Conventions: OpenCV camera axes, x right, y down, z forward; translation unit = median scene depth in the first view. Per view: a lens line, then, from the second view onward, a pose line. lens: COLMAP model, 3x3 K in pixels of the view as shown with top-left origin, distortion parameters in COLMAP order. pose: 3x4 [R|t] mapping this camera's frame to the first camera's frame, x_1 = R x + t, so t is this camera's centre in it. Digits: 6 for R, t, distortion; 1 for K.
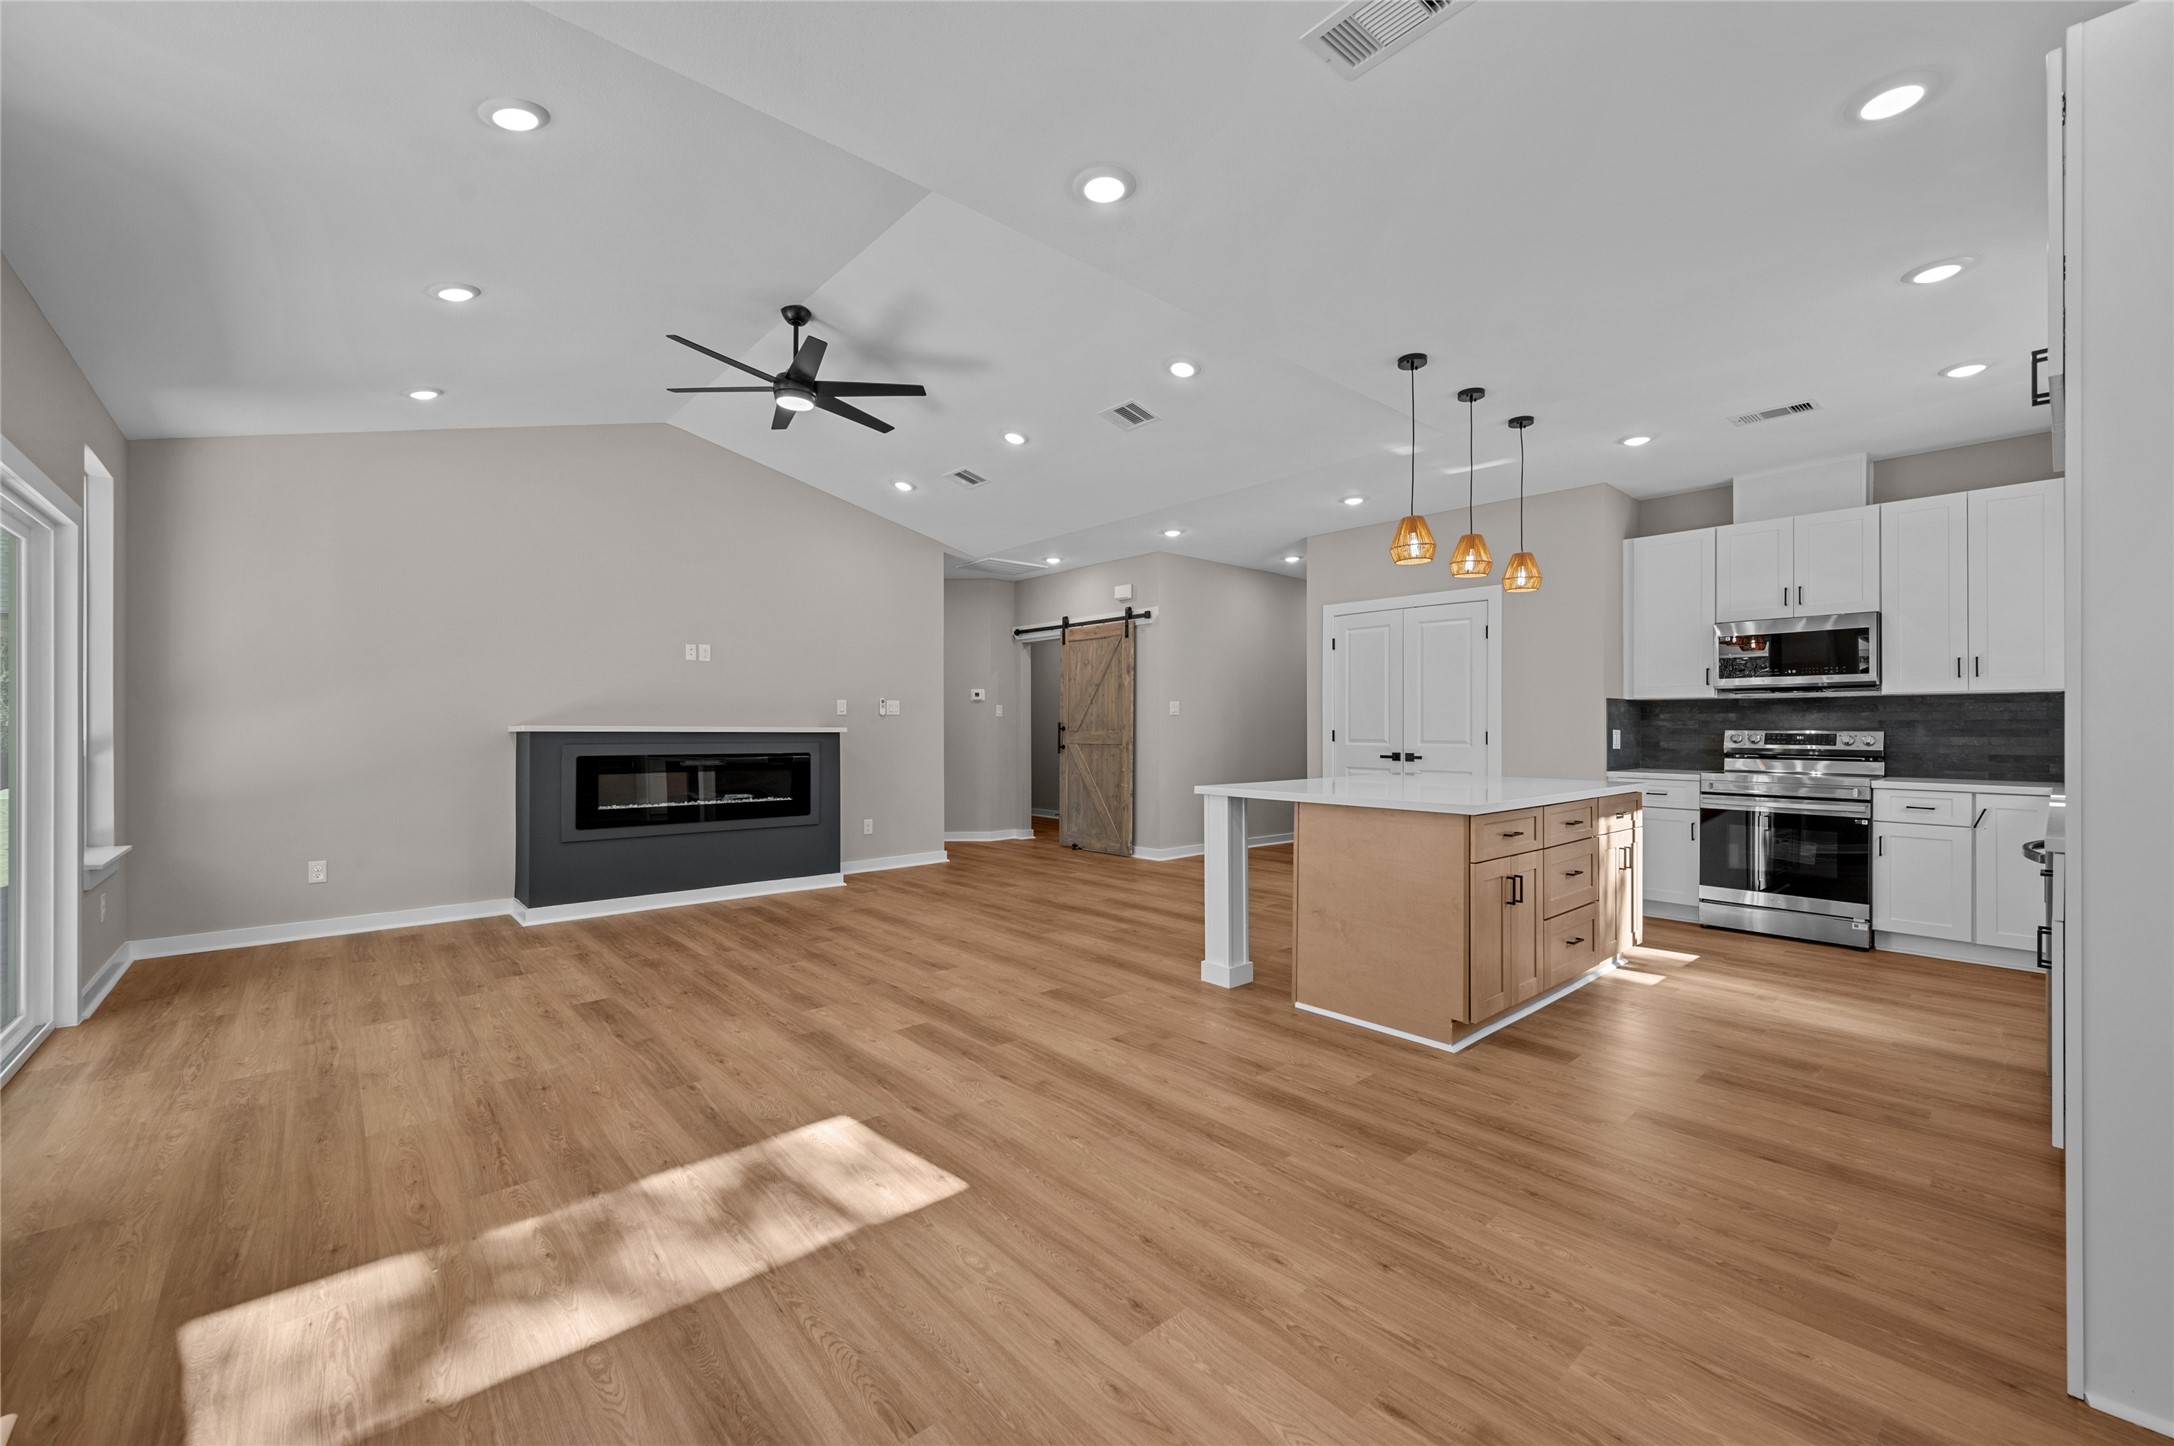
lens RADIAL K [[869.1, 0, 1062.8], [0, 869.1, 724.4], [0, 0, 1]] dist [0.001372, -0.000861]
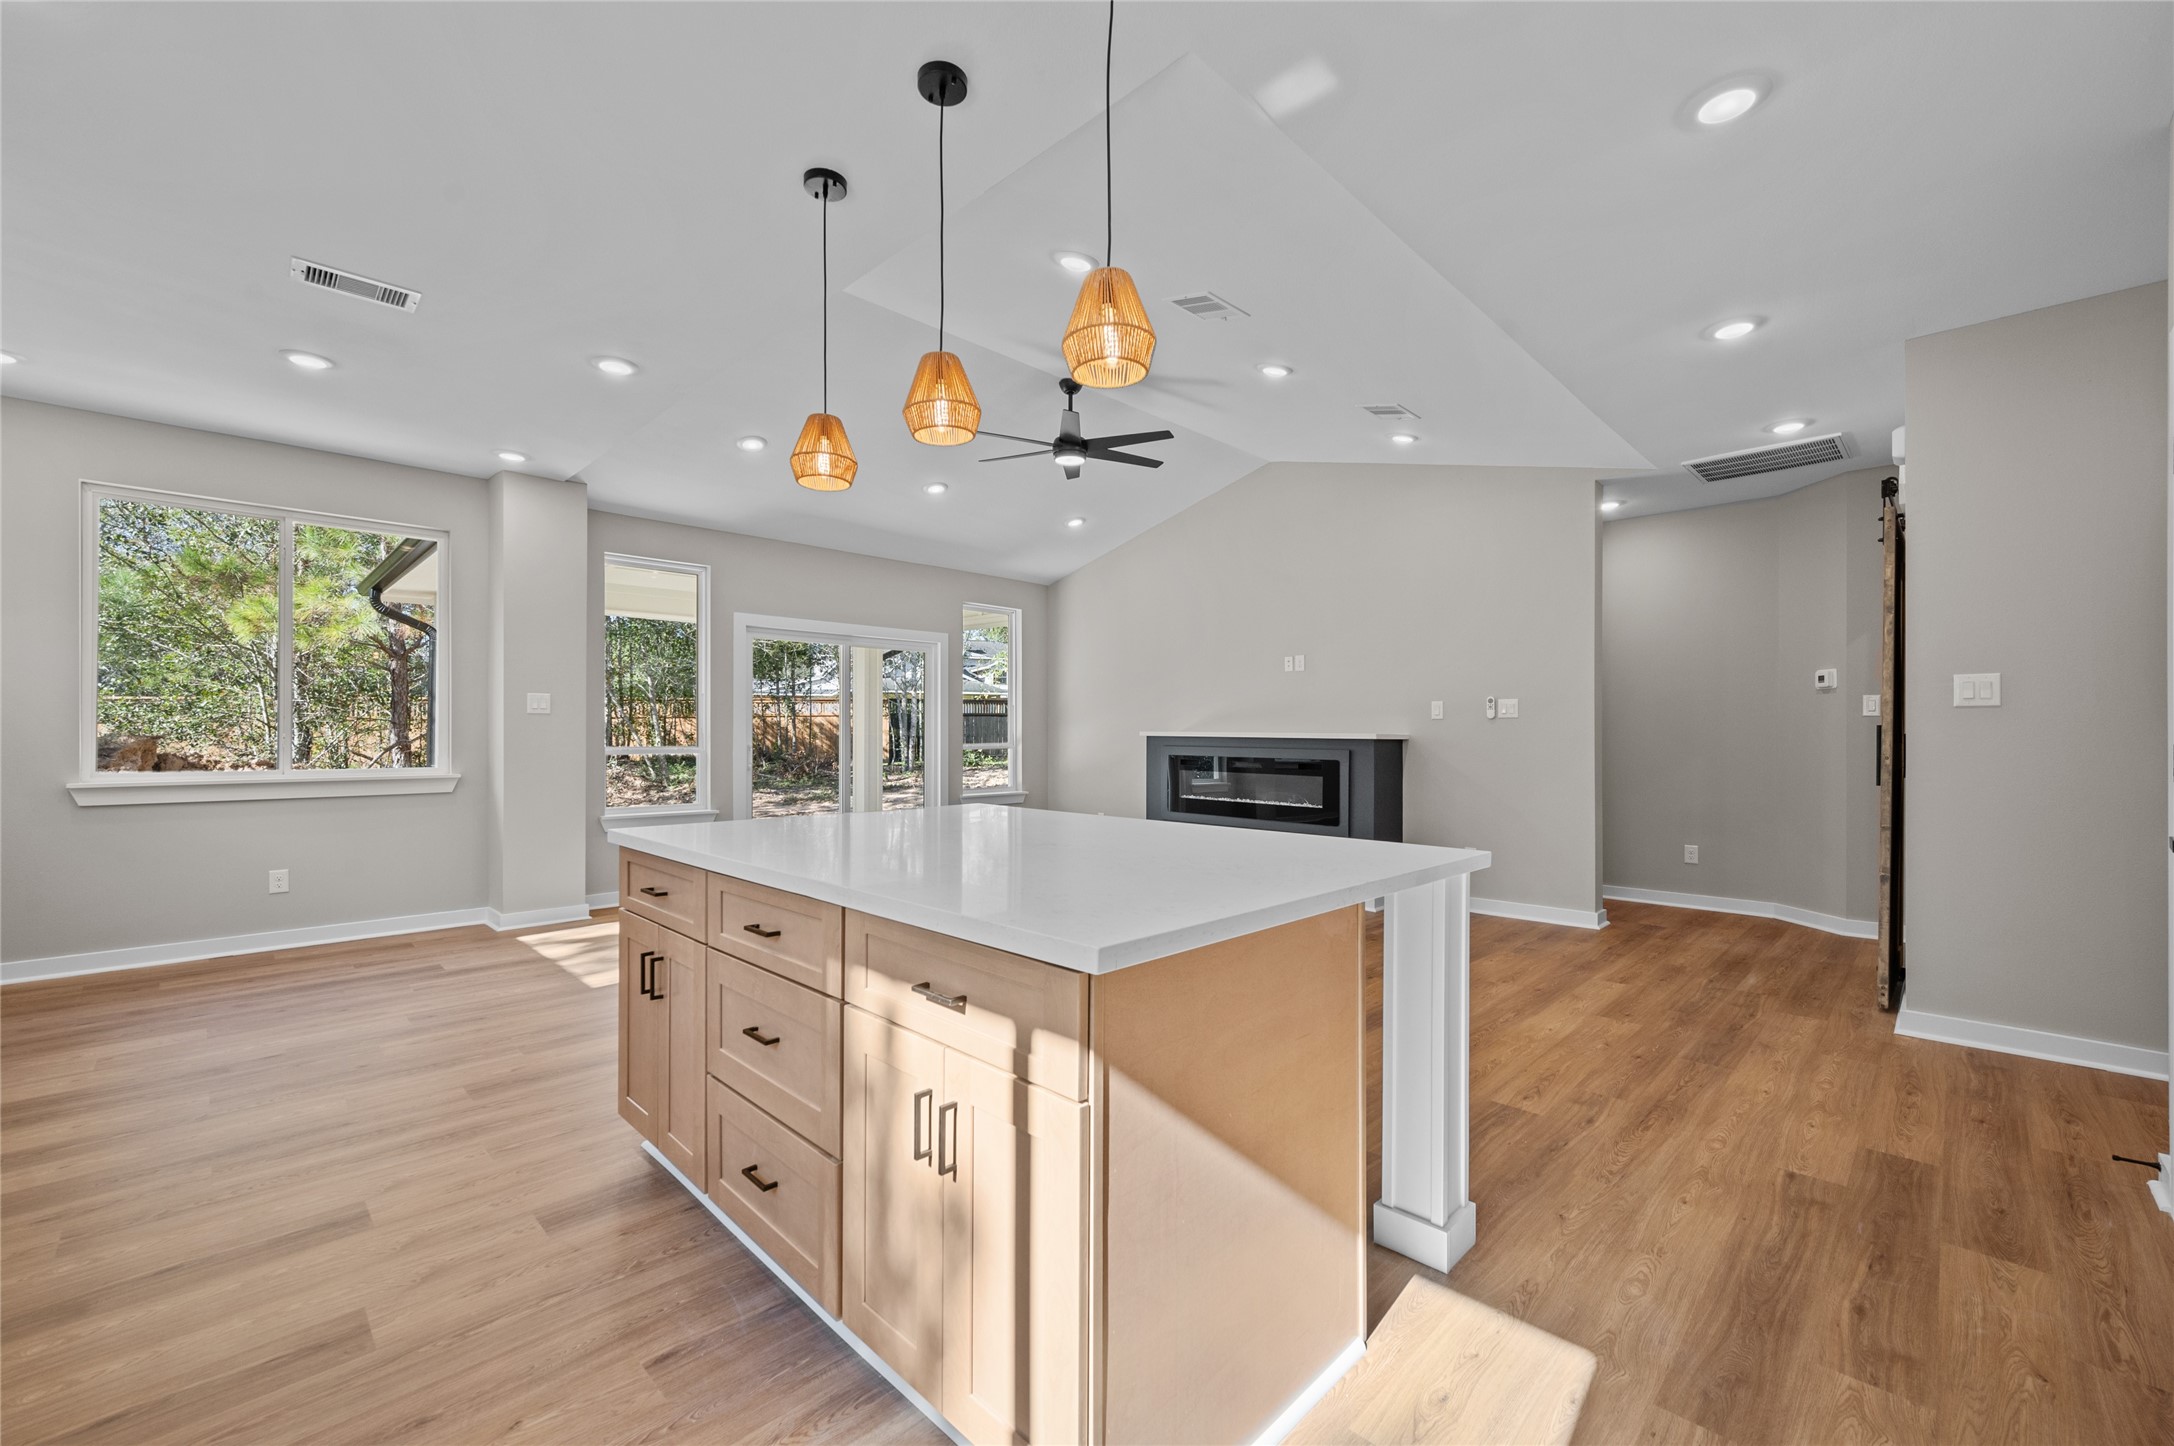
lens RADIAL K [[869.1, 0, 1104.6], [0, 869.1, 734.4], [0, 0, 1]] dist [0.001372, -0.000861]
pose [[0.093656, 0.002353, -0.995602, 0.815131], [0.001207, 0.999996, 0.002477, 0.002439], [0.995604, -0.001434, 0.093653, 0.860806]]
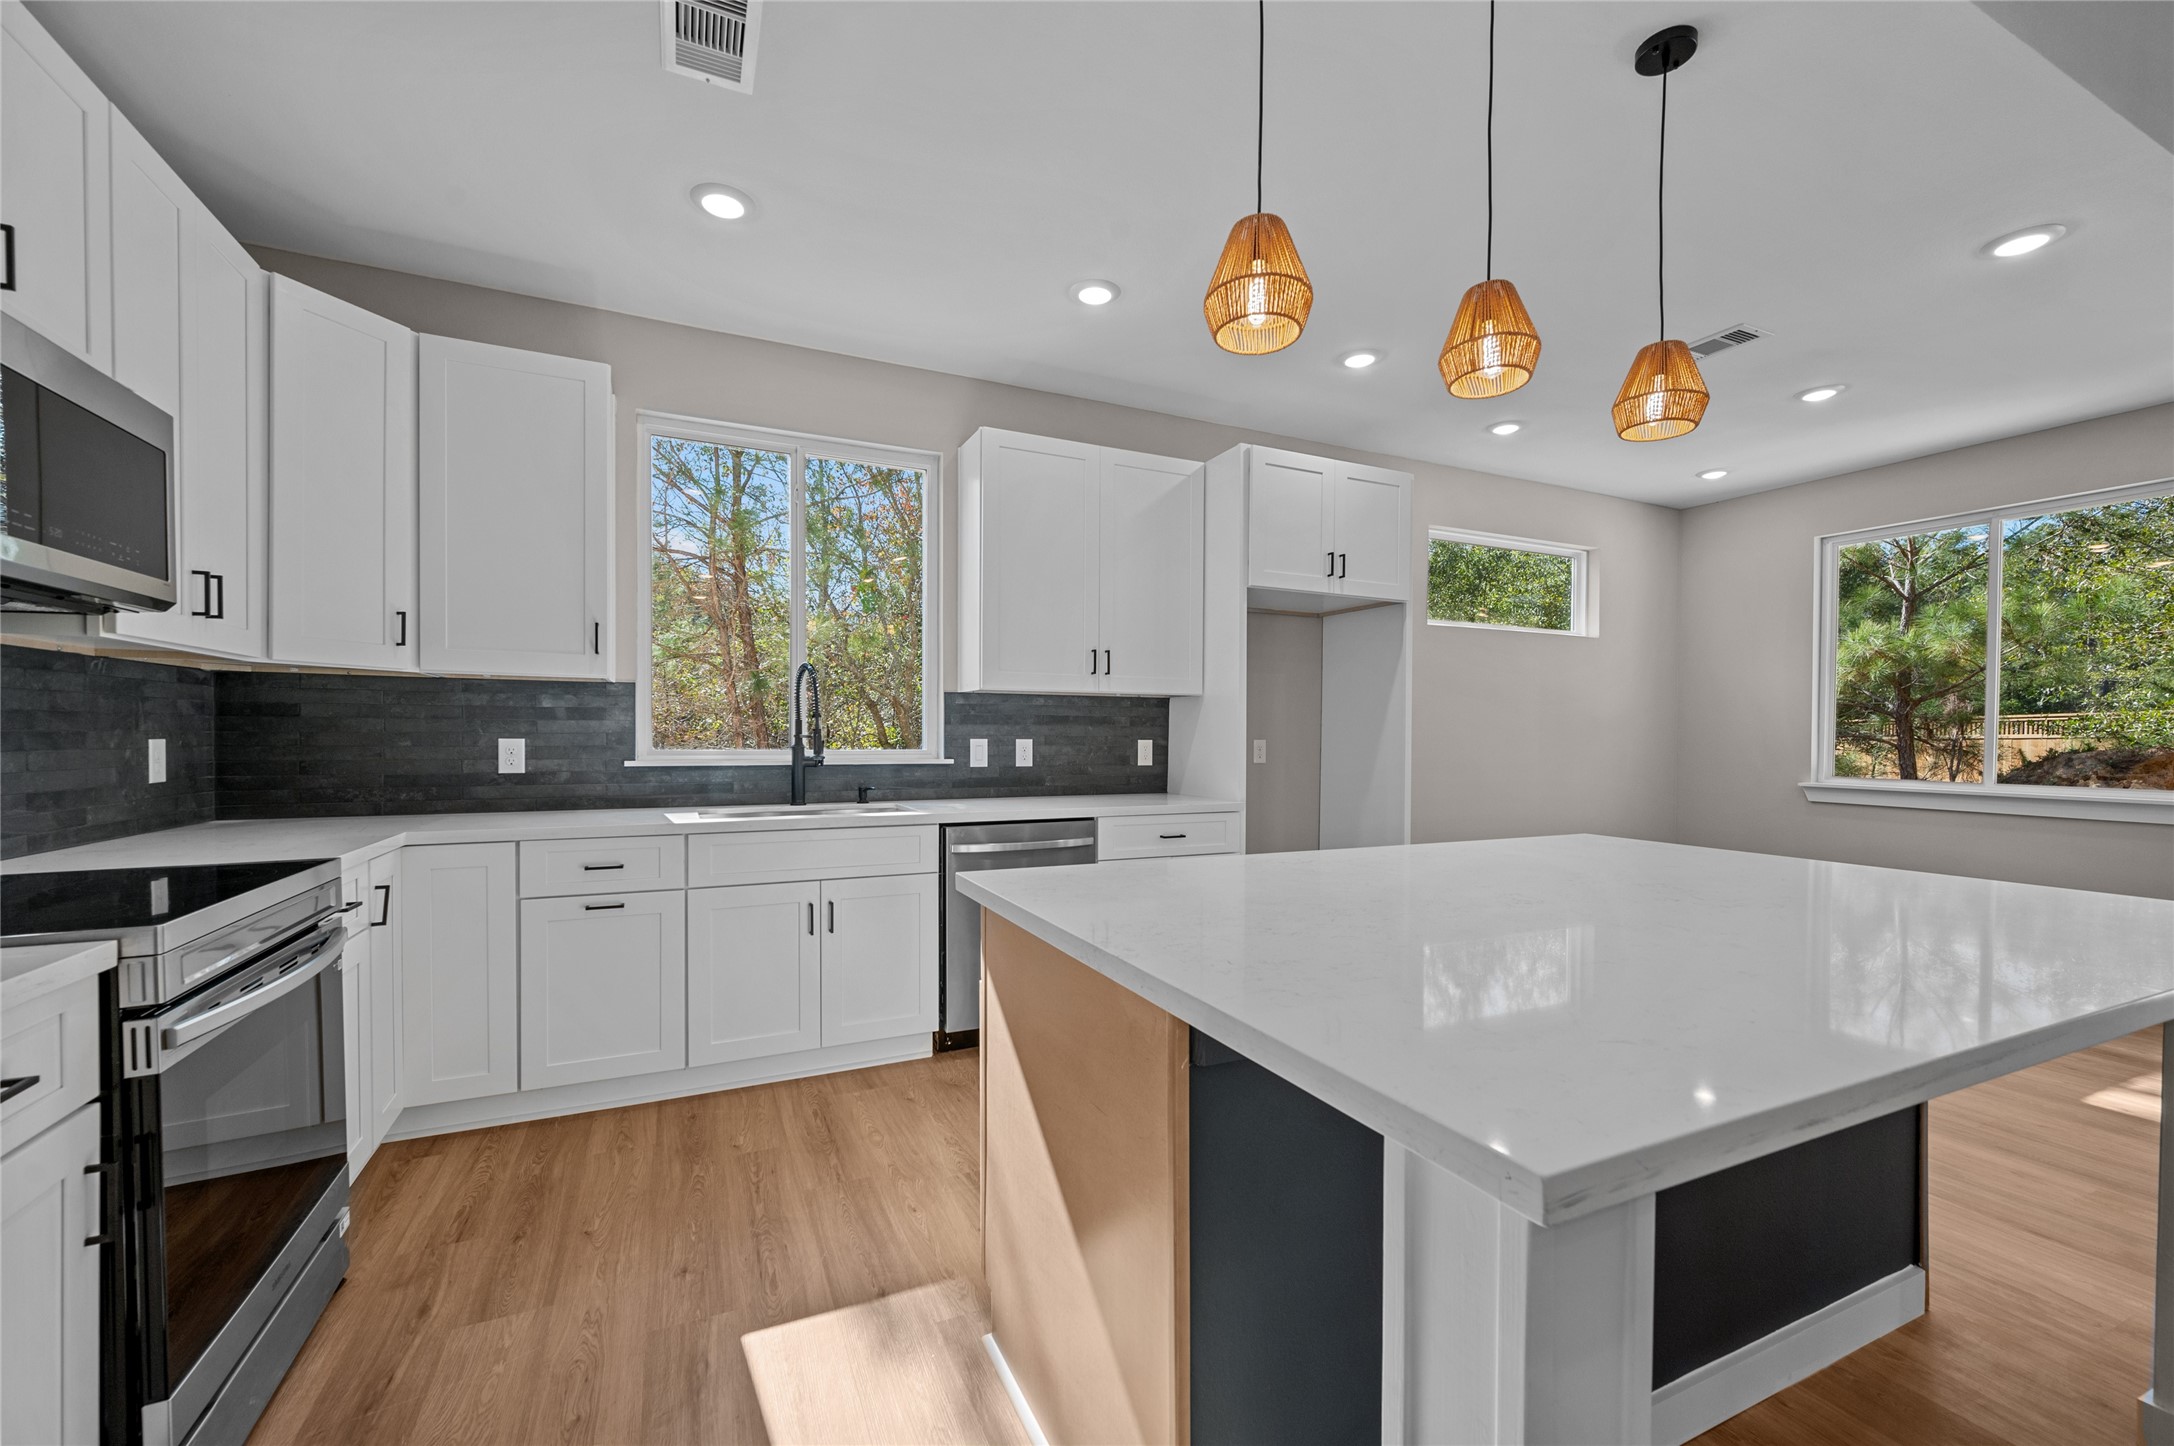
lens RADIAL K [[869.1, 0, 1080.1], [0, 869.1, 743.0], [0, 0, 1]] dist [0.001372, -0.000861]
pose [[-0.962781, -0.007719, 0.270171, 0.455746], [-0.006425, 0.999963, 0.005673, 0.005519], [-0.270205, 0.003726, -0.962796, 1.225000]]
